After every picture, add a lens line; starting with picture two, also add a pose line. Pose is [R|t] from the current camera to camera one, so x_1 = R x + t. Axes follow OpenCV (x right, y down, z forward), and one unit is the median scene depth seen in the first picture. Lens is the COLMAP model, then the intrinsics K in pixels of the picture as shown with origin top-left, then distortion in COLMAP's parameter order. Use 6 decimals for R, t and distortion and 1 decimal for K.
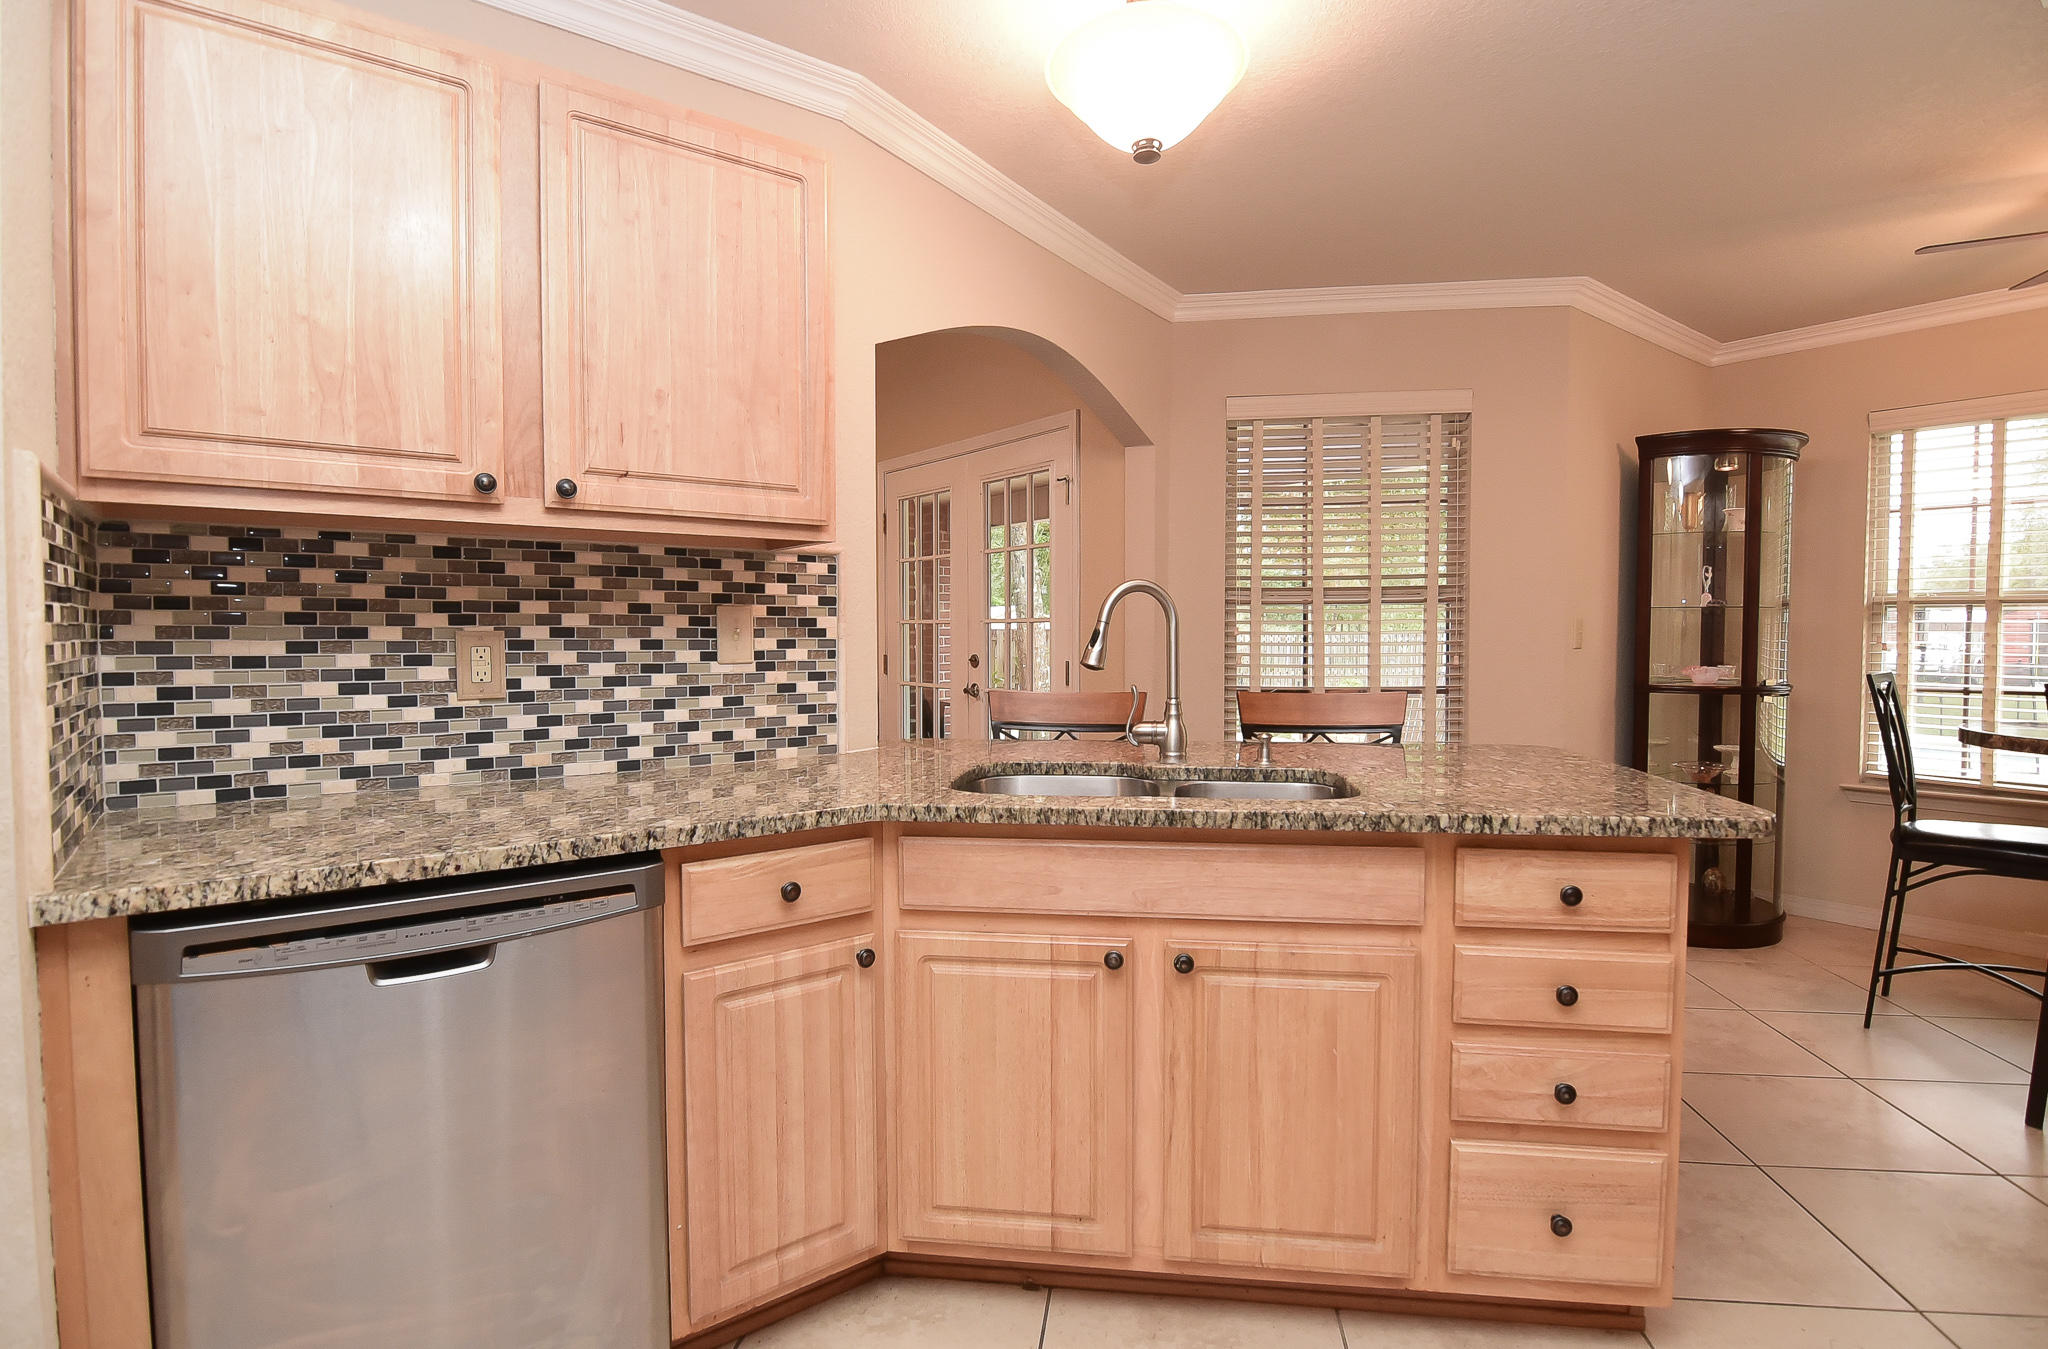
lens RADIAL K [[1029.8, 0, 1027.2], [0, 1029.8, 665.2], [0, 0, 1]] dist [-0.013820, 0.000808]
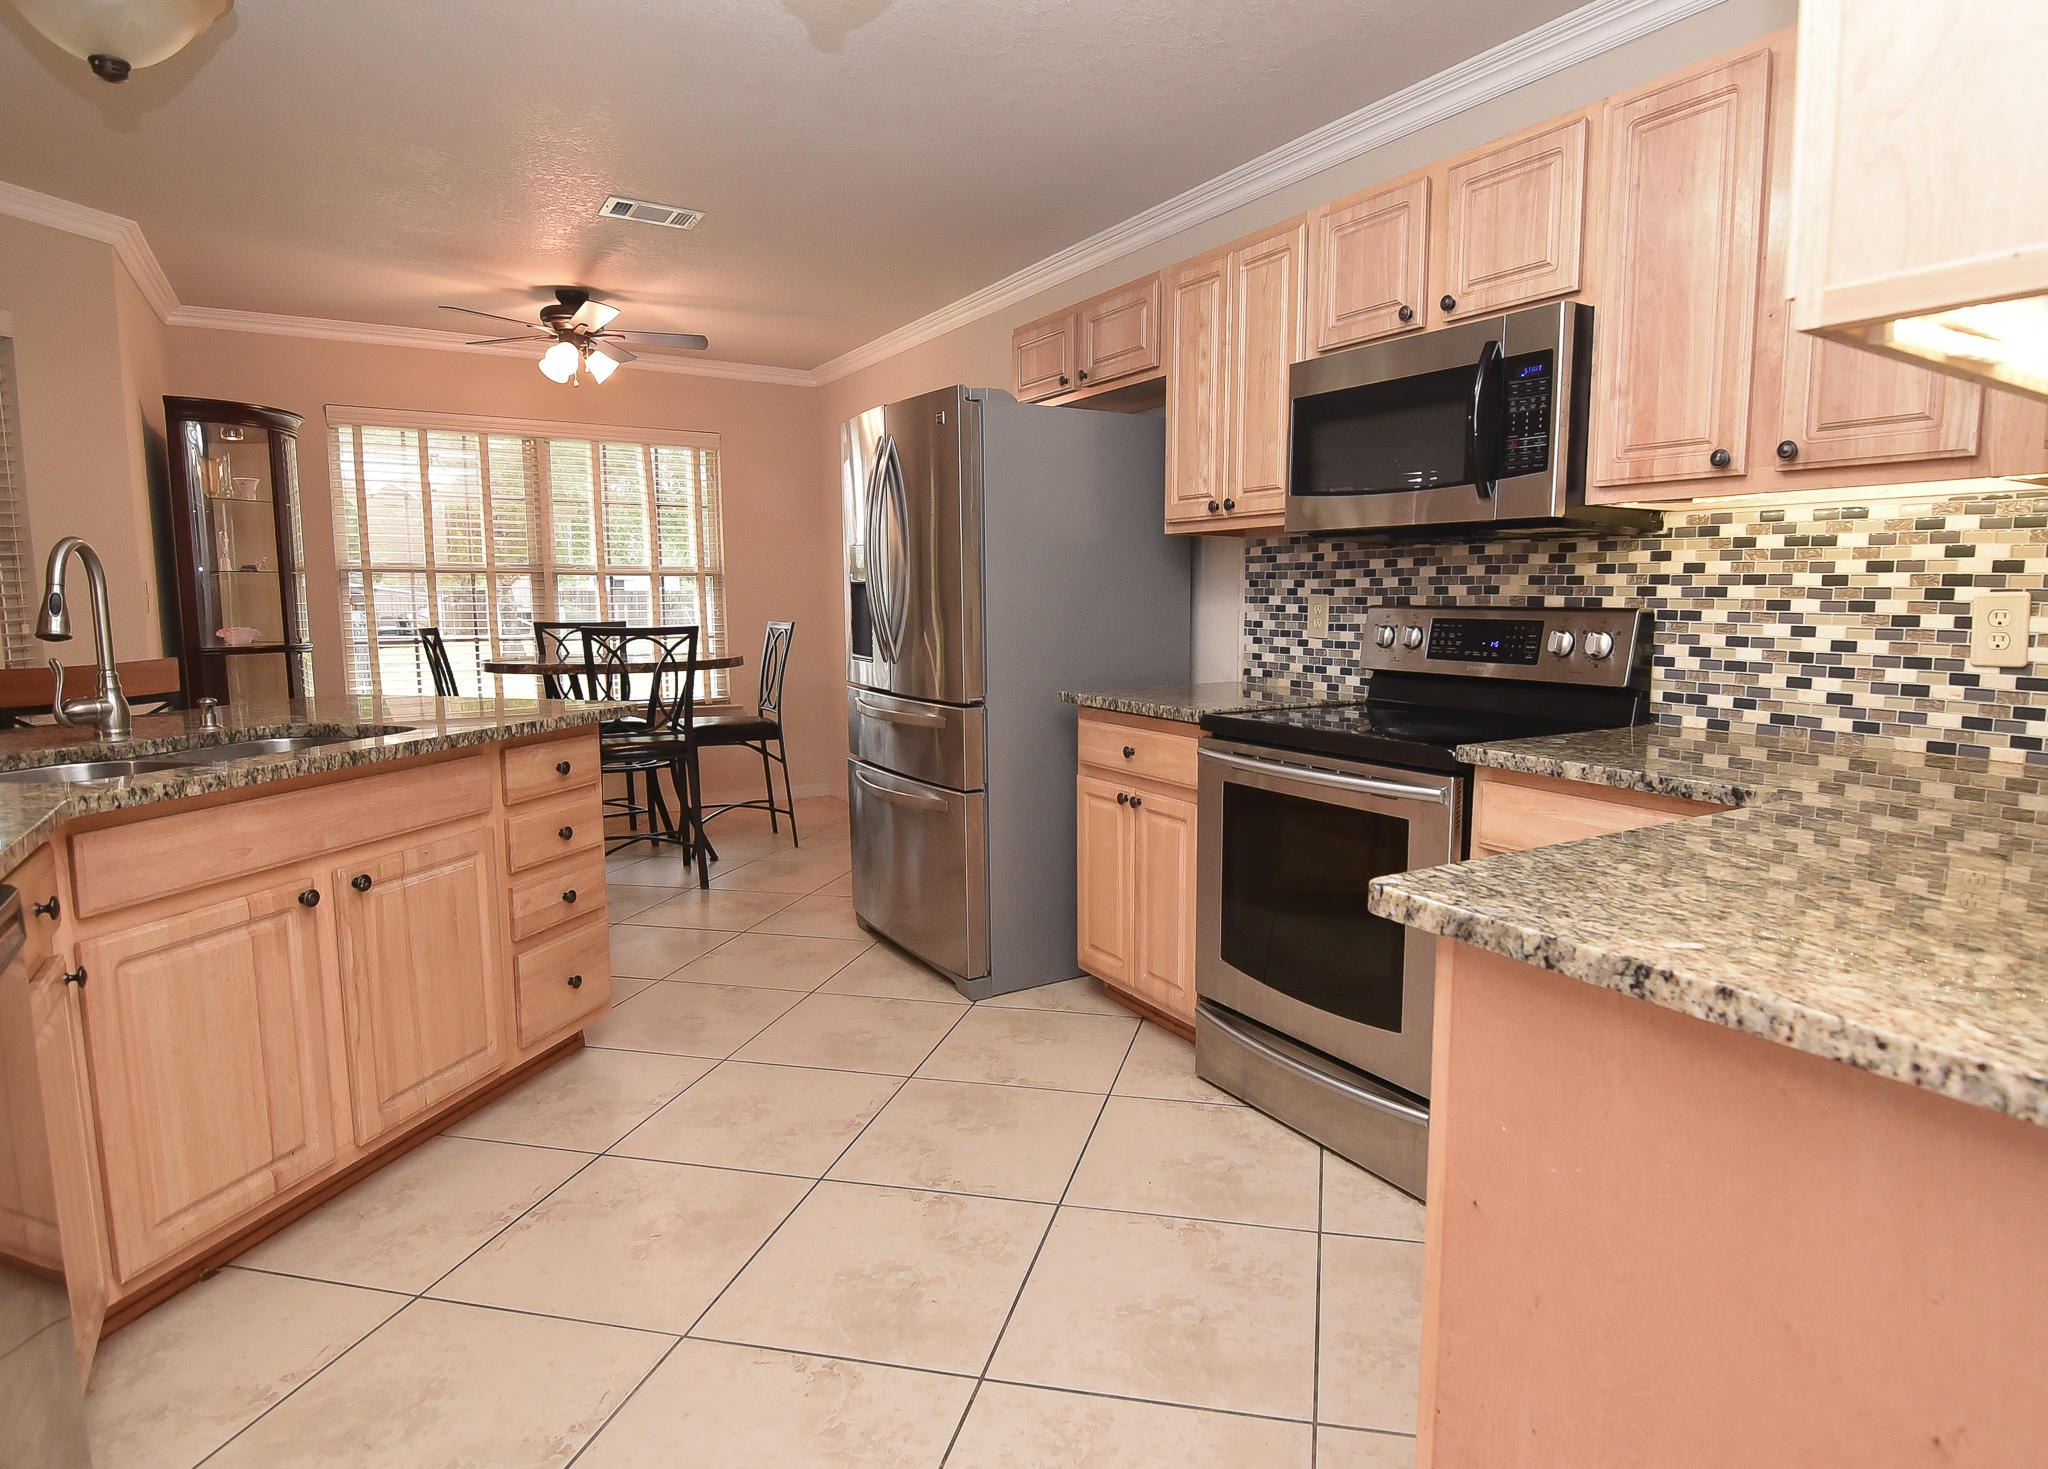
lens RADIAL K [[1157.8, 0, 1023.7], [0, 1157.8, 732.3], [0, 0, 1]] dist [0.002260, 0.001044]
pose [[0.132408, -0.122491, 0.983597, -1.078804], [0.038263, 0.992227, 0.118415, -0.004506], [-0.990456, 0.021957, 0.136066, 0.087433]]
